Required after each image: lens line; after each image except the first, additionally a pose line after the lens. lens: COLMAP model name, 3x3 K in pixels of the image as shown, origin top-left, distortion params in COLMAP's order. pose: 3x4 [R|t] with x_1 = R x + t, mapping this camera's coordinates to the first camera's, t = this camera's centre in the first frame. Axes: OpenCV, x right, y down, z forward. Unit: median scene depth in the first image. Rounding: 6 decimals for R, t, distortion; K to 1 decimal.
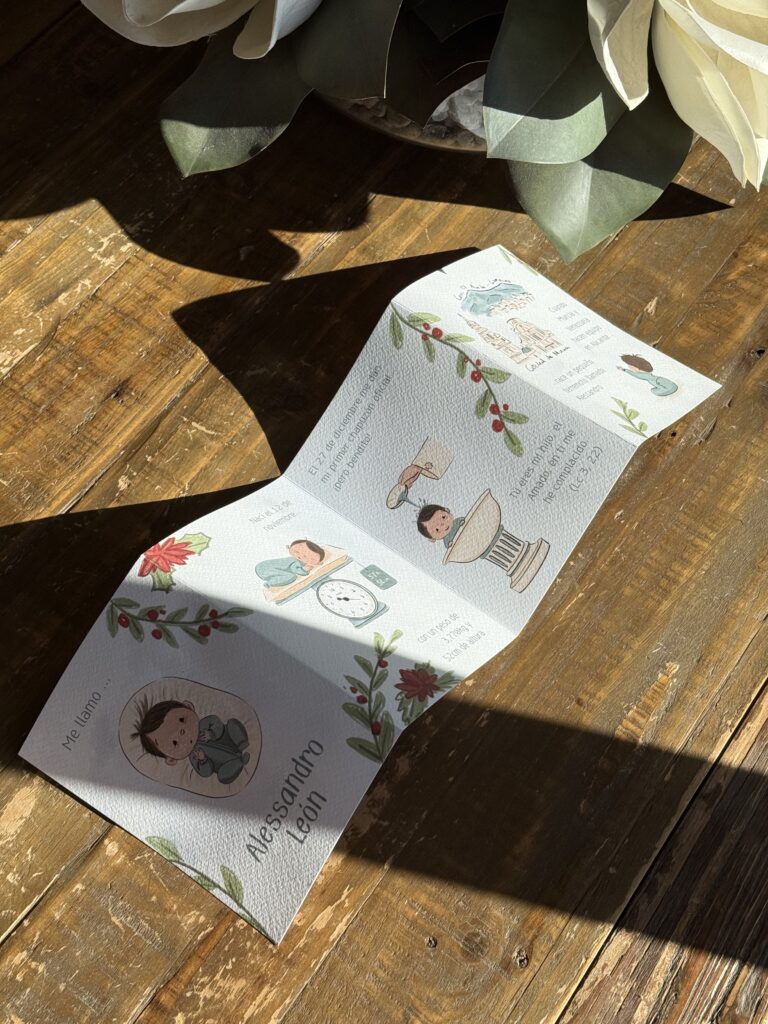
lens RADIAL K [[1438.5, 0, 384.0], [0, 1438.5, 512.0], [0, 0, 1]] dist [0.187984, -0.361956]
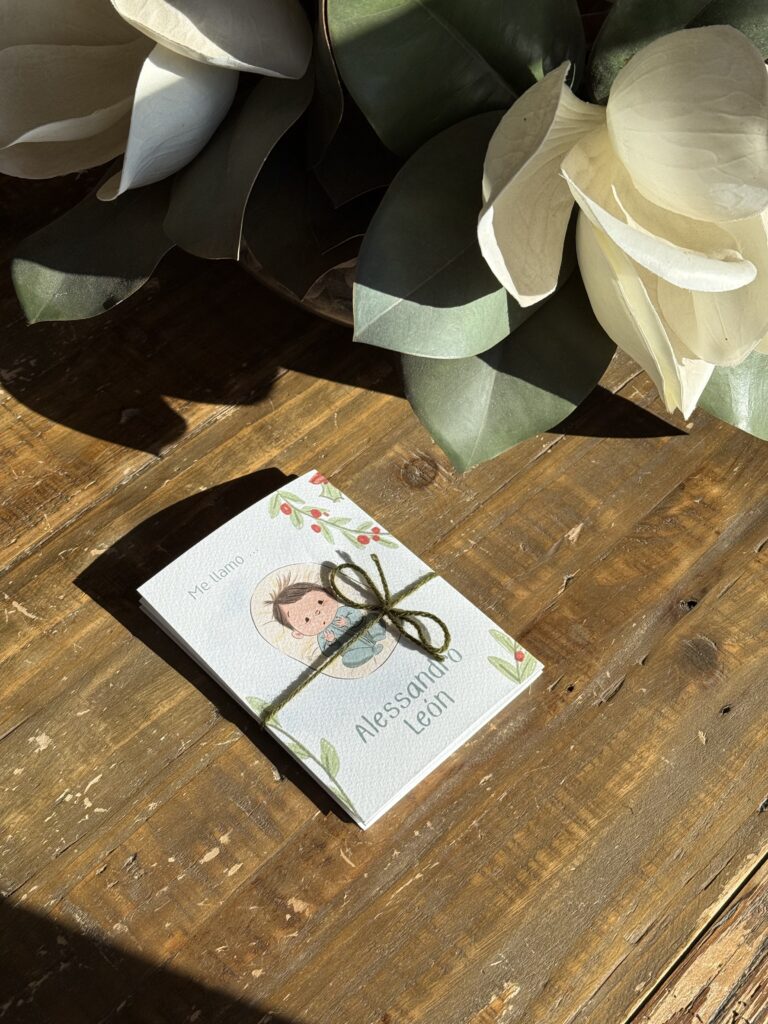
lens RADIAL K [[1438.5, 0, 384.0], [0, 1438.5, 512.0], [0, 0, 1]] dist [0.187984, -0.361956]
pose [[0.989617, 0.121530, -0.076733, 0.149352], [-0.129520, 0.985506, -0.109555, -0.050254], [0.062306, 0.118356, 0.991015, 0.160575]]
